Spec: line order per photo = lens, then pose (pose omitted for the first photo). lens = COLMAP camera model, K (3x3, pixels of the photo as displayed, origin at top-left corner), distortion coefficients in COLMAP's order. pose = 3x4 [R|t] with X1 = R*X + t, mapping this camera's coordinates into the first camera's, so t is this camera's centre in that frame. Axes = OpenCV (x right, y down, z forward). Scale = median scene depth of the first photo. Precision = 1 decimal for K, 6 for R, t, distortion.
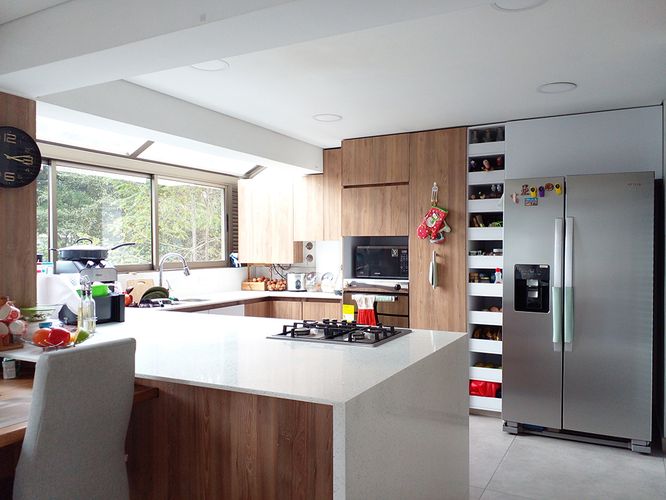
lens RADIAL K [[536.8, 0, 324.4], [0, 536.8, 251.7], [0, 0, 1]] dist [0.173640, -0.316080]
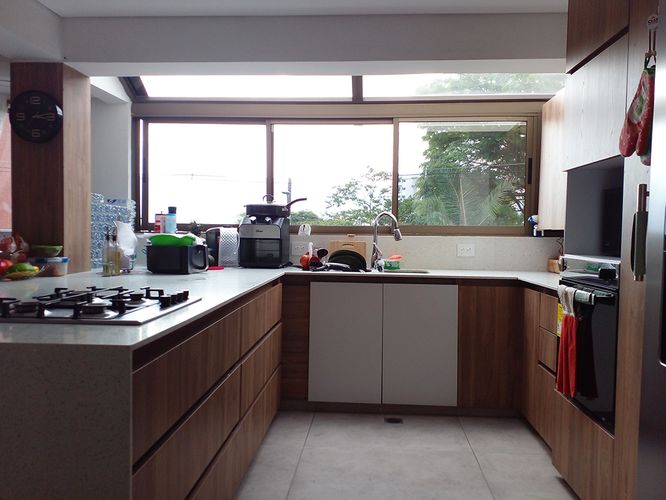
lens RADIAL K [[536.8, 0, 324.4], [0, 536.8, 251.7], [0, 0, 1]] dist [0.173640, -0.316080]
pose [[0.418434, 0.038121, -0.907447, 0.369306], [-0.018298, 0.999270, 0.033541, 0.032127], [0.908063, 0.002570, 0.418826, 0.516761]]
